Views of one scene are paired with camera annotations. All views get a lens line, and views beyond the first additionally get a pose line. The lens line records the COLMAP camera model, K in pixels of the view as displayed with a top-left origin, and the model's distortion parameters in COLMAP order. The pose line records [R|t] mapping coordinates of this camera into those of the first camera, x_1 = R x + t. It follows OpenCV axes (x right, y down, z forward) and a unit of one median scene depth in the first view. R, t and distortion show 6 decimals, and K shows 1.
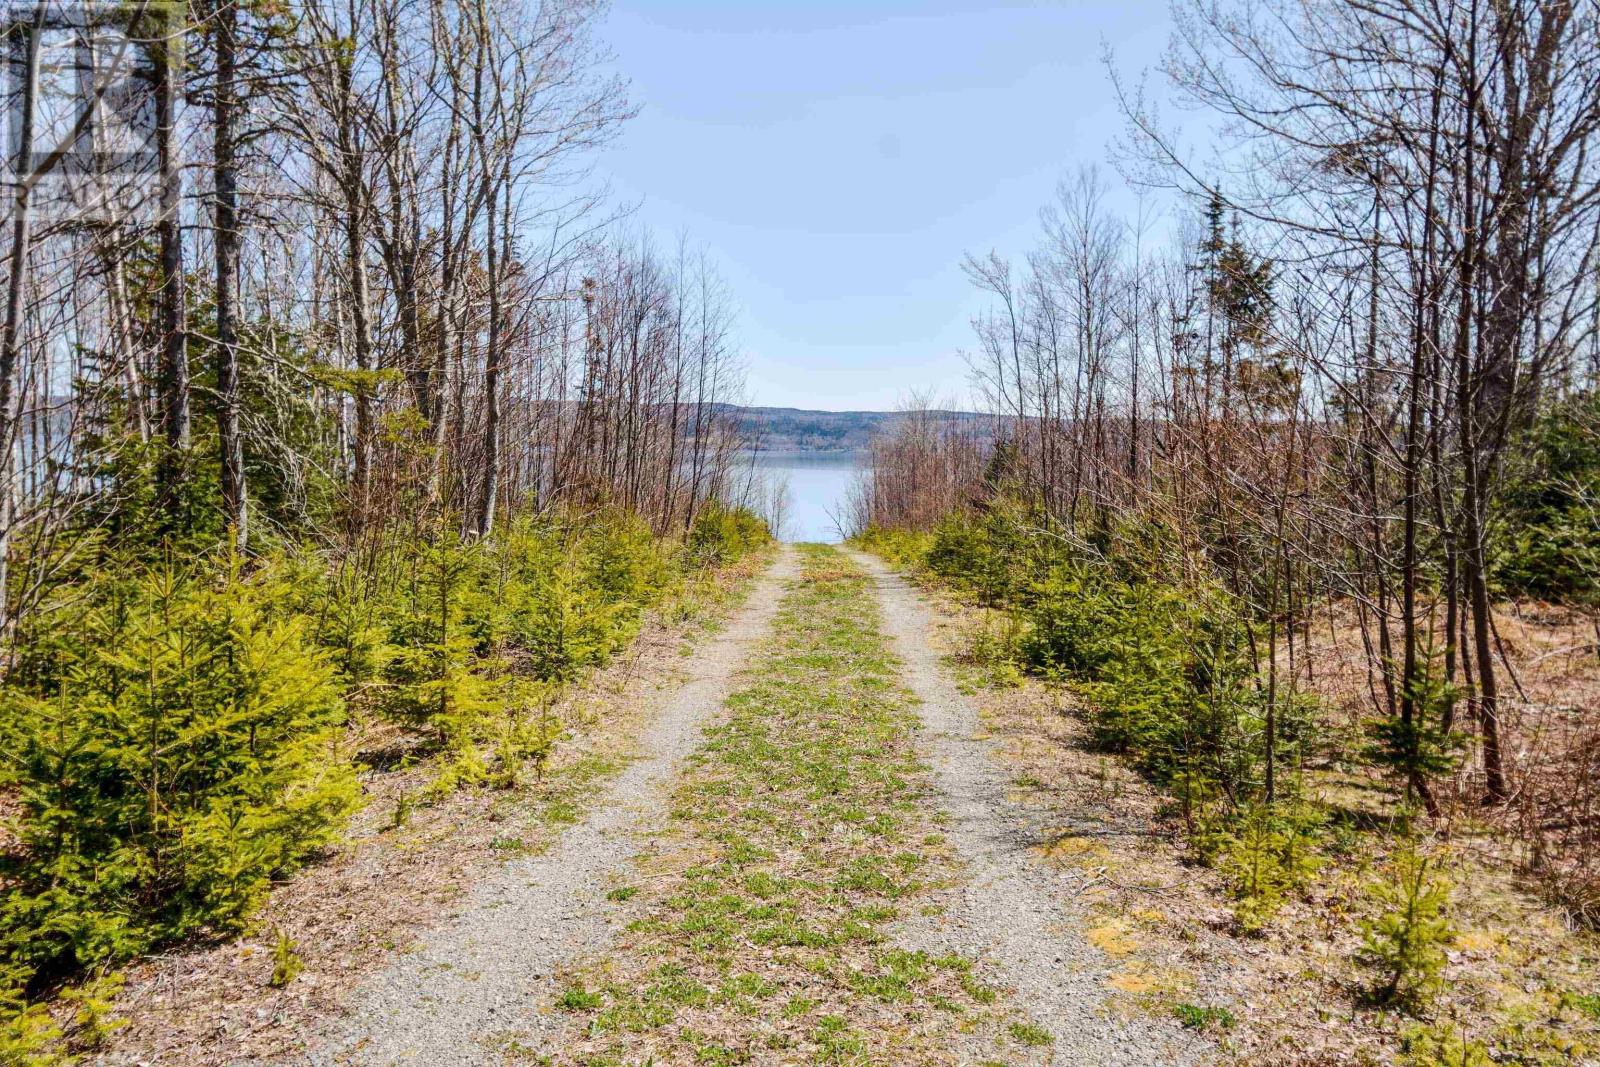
lens RADIAL K [[1573.4, 0, 800.0], [0, 1573.4, 533.5], [0, 0, 1]] dist [-0.000756, -0.005202]
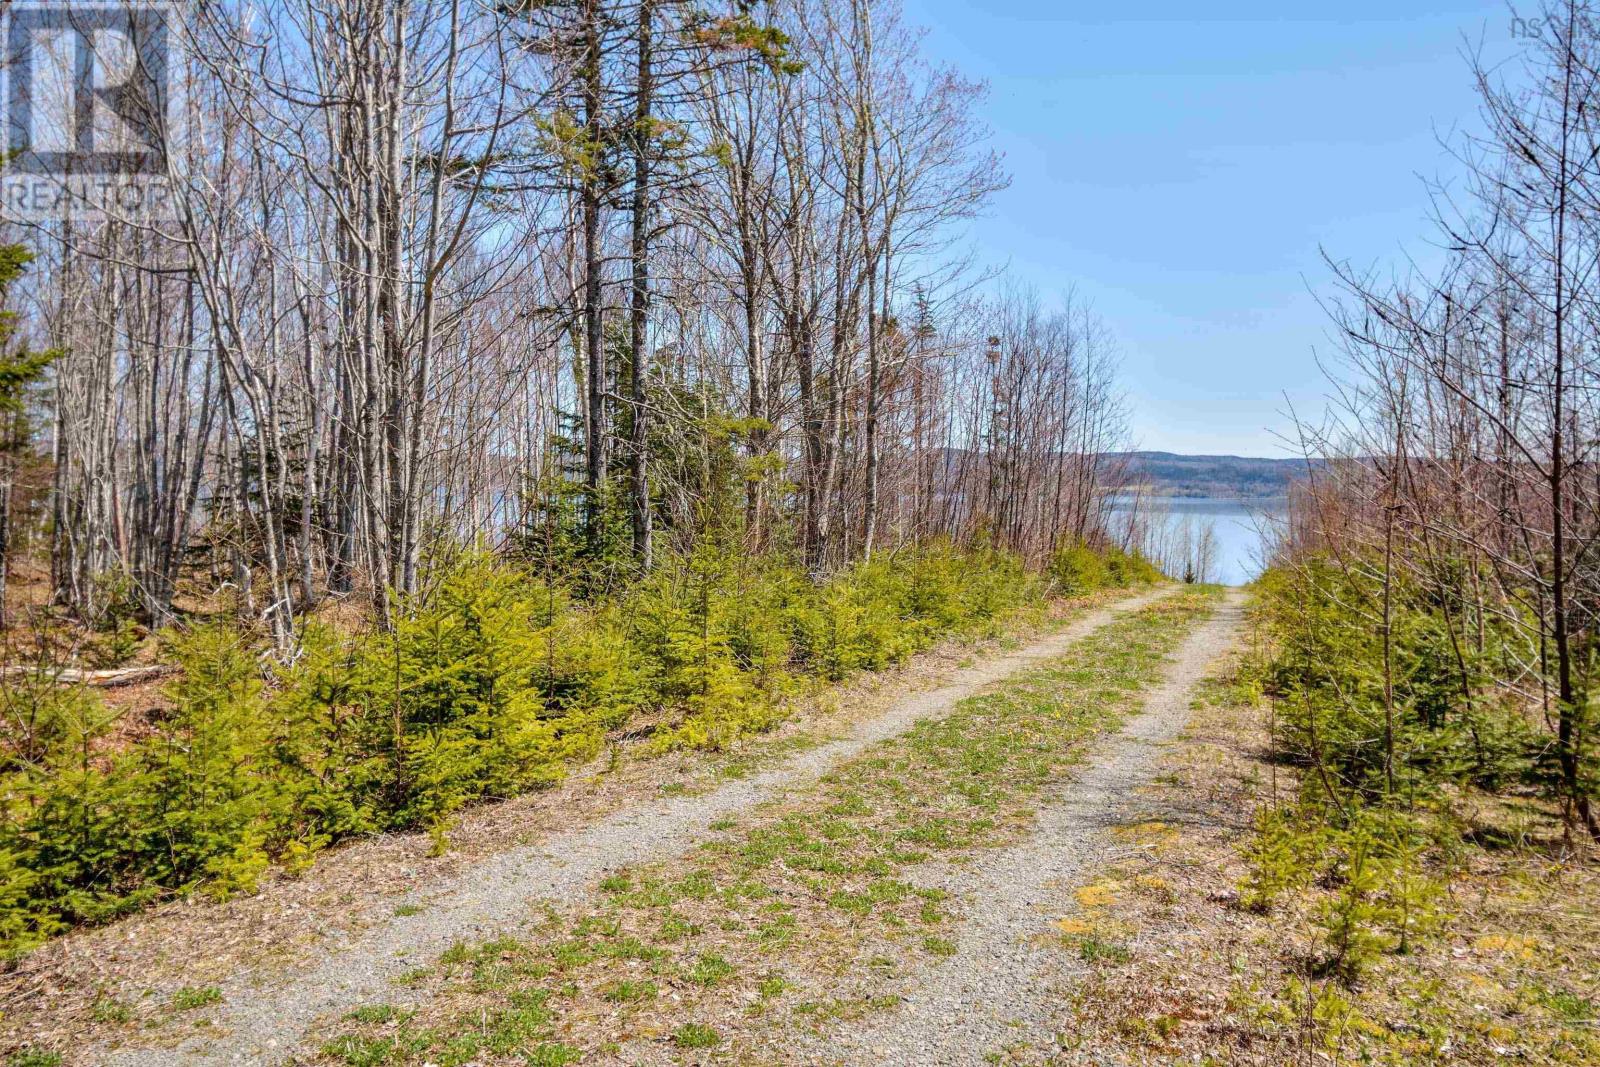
lens RADIAL K [[1573.4, 0, 800.0], [0, 1573.4, 533.5], [0, 0, 1]] dist [-0.000756, -0.005202]
pose [[0.918141, 0.003455, -0.396240, 0.233260], [-0.020665, 0.999019, -0.039173, 0.026068], [0.395716, 0.044155, 0.917311, -0.061488]]
